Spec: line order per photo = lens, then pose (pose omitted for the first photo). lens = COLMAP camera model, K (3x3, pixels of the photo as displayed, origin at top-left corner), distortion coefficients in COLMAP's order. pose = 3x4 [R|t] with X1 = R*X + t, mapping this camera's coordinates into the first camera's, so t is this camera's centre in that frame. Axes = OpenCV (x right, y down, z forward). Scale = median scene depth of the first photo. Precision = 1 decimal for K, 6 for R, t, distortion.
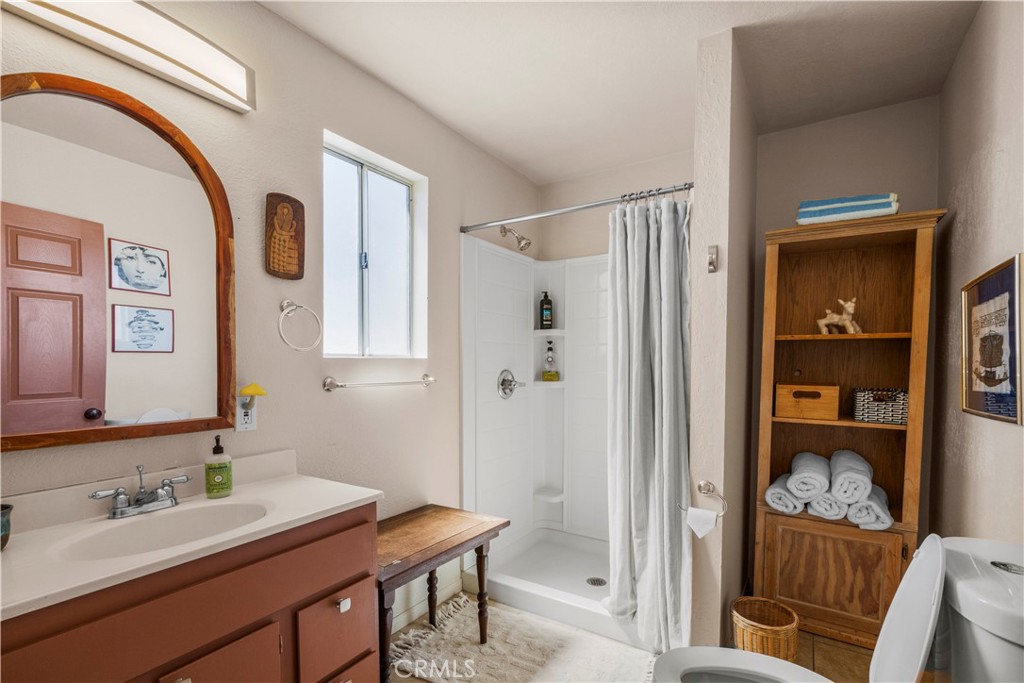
lens RADIAL K [[470.9, 0, 511.5], [0, 470.9, 388.3], [0, 0, 1]] dist [0.000338, 0.000038]
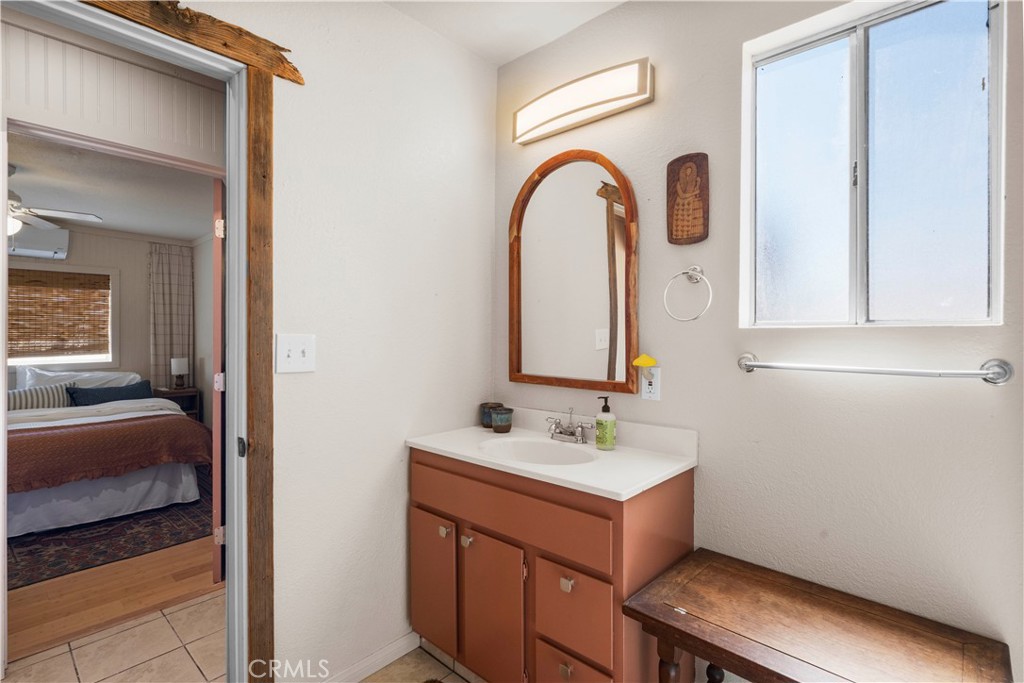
lens RADIAL K [[476.3, 0, 517.3], [0, 476.3, 342.3], [0, 0, 1]] dist [-0.003678, -0.000740]
pose [[-0.162972, 0.011028, -0.986569, 0.507627], [-0.057387, 0.998139, 0.020638, -0.040644], [0.984960, 0.059980, -0.162035, 0.846635]]
